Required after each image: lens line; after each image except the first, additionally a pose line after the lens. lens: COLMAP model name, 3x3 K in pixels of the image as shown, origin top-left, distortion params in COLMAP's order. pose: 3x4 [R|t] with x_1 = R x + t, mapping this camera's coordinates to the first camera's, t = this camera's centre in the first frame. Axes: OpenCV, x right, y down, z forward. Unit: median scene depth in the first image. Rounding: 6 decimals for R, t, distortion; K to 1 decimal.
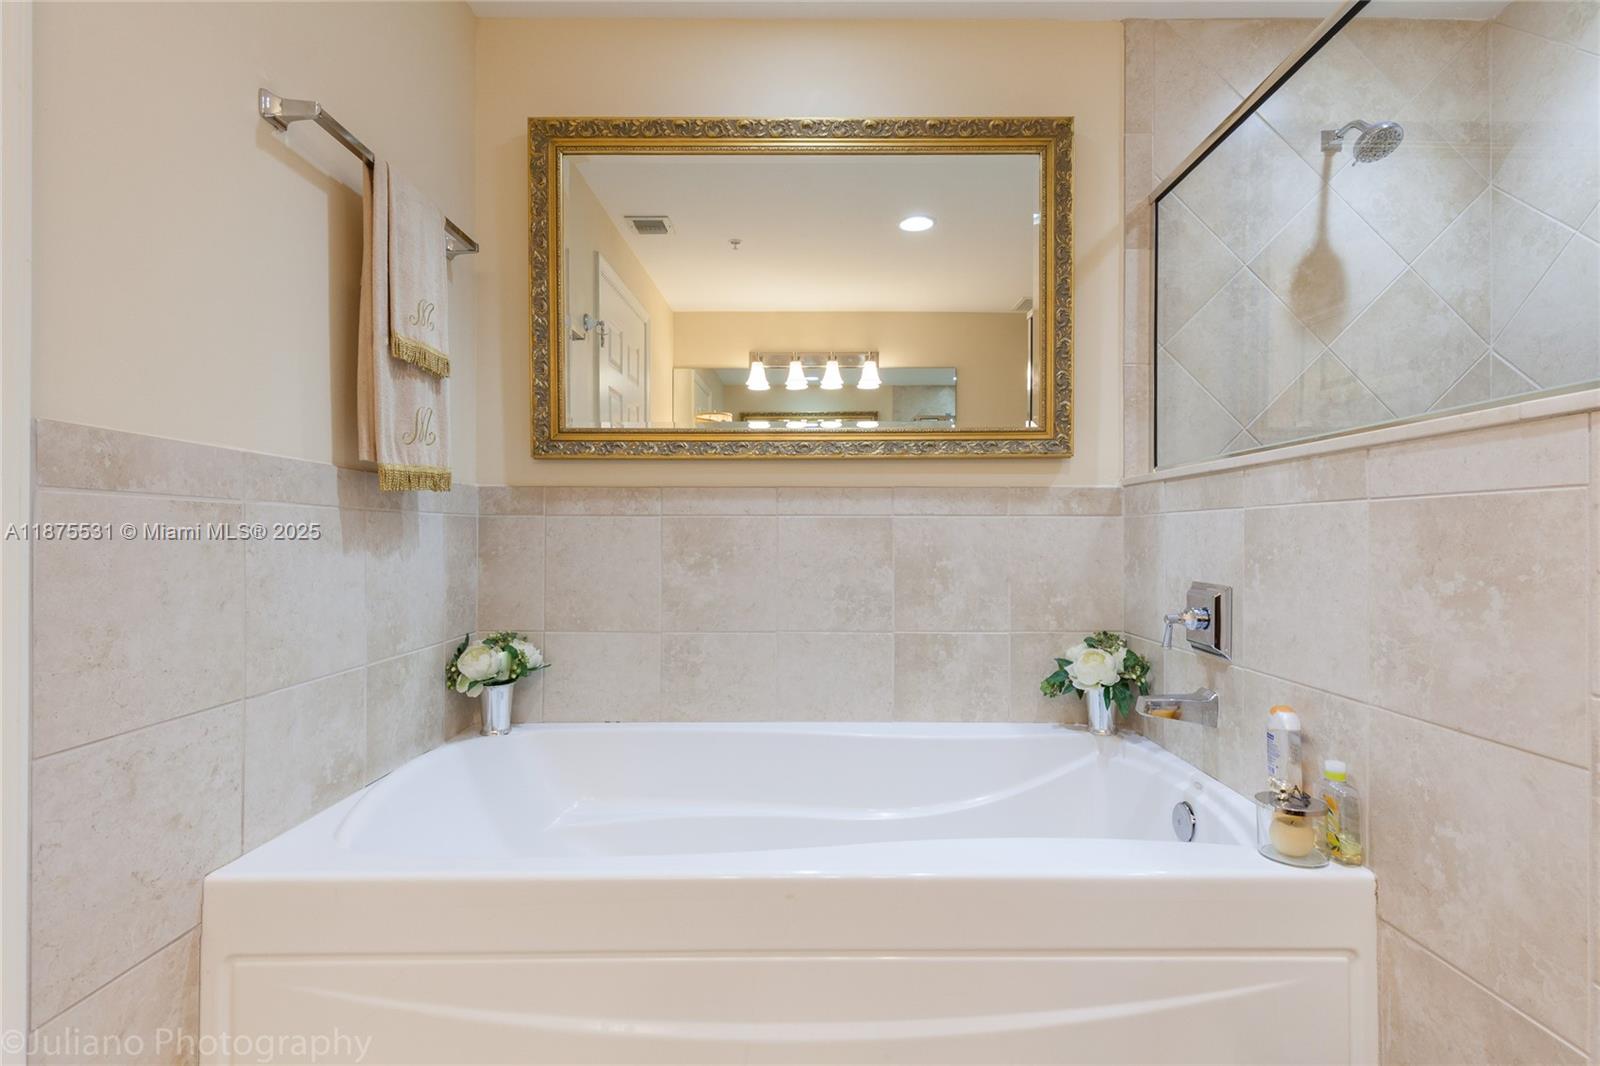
lens RADIAL K [[768.5, 0, 800.0], [0, 768.5, 533.0], [0, 0, 1]] dist [0.035712, -0.024041]
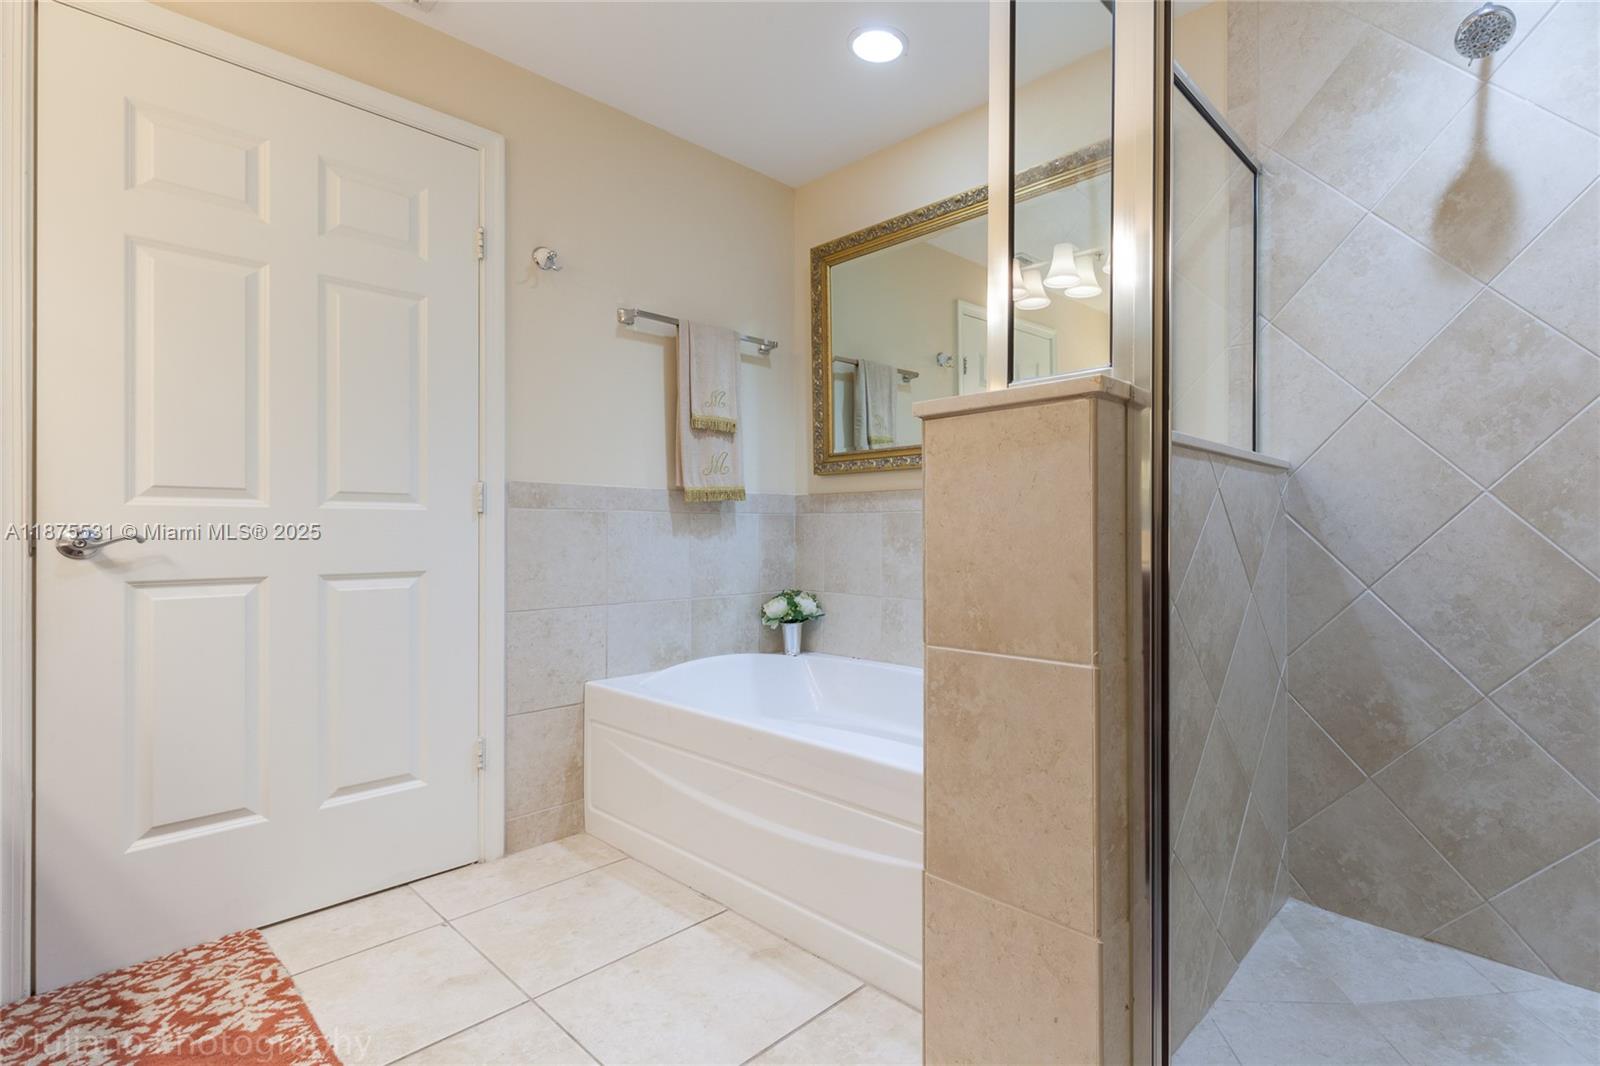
lens RADIAL K [[725.0, 0, 808.4], [0, 725.0, 537.2], [0, 0, 1]] dist [0.004048, 0.000059]
pose [[0.724120, 0.004243, -0.689661, 0.687261], [0.004393, 0.999932, 0.010766, 0.008741], [0.689660, -0.010826, 0.724052, -0.028913]]
